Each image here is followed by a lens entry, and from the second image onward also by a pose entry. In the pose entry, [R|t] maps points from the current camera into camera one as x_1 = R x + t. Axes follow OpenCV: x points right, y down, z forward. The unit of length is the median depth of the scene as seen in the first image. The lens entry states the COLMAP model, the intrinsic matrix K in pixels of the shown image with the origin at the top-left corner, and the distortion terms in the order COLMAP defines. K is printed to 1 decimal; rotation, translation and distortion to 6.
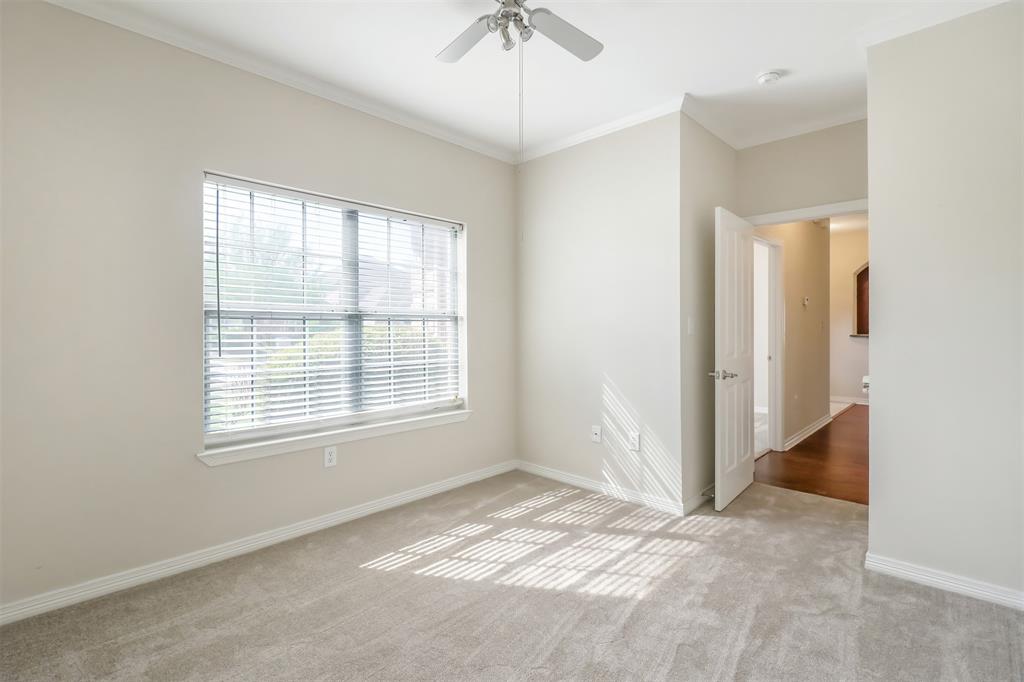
lens RADIAL K [[468.3, 0, 508.6], [0, 468.3, 320.2], [0, 0, 1]] dist [0.017695, -0.011826]
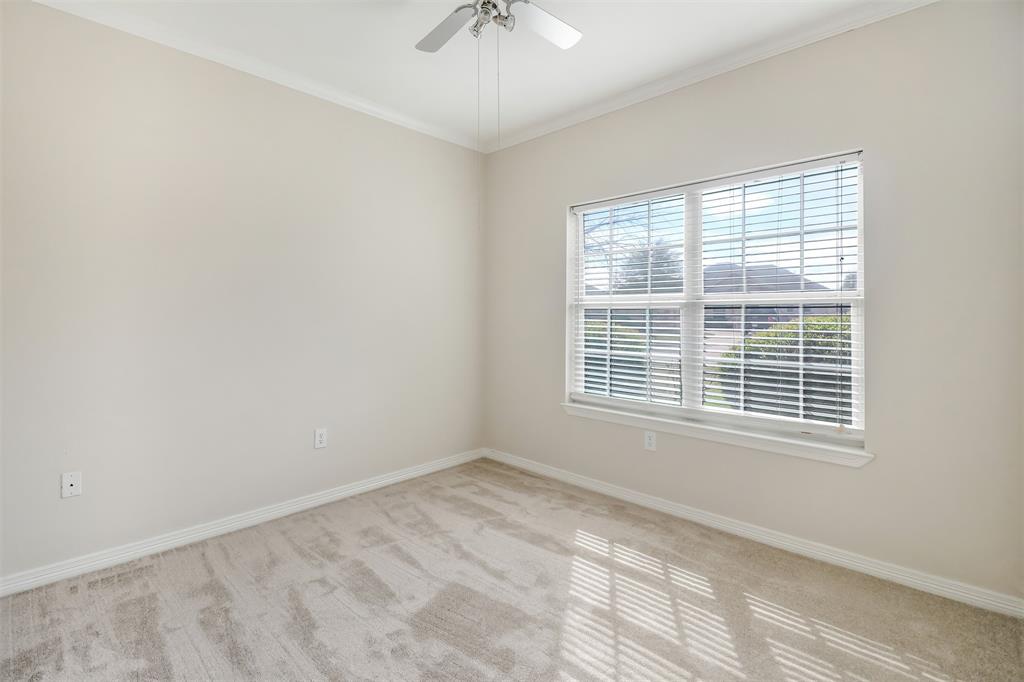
lens RADIAL K [[468.3, 0, 508.6], [0, 468.3, 320.2], [0, 0, 1]] dist [0.017695, -0.011826]
pose [[0.022583, 0.006016, -0.999727, 0.697742], [0.012213, 0.999906, 0.006293, 0.015104], [0.999670, -0.012352, 0.022508, 0.720439]]
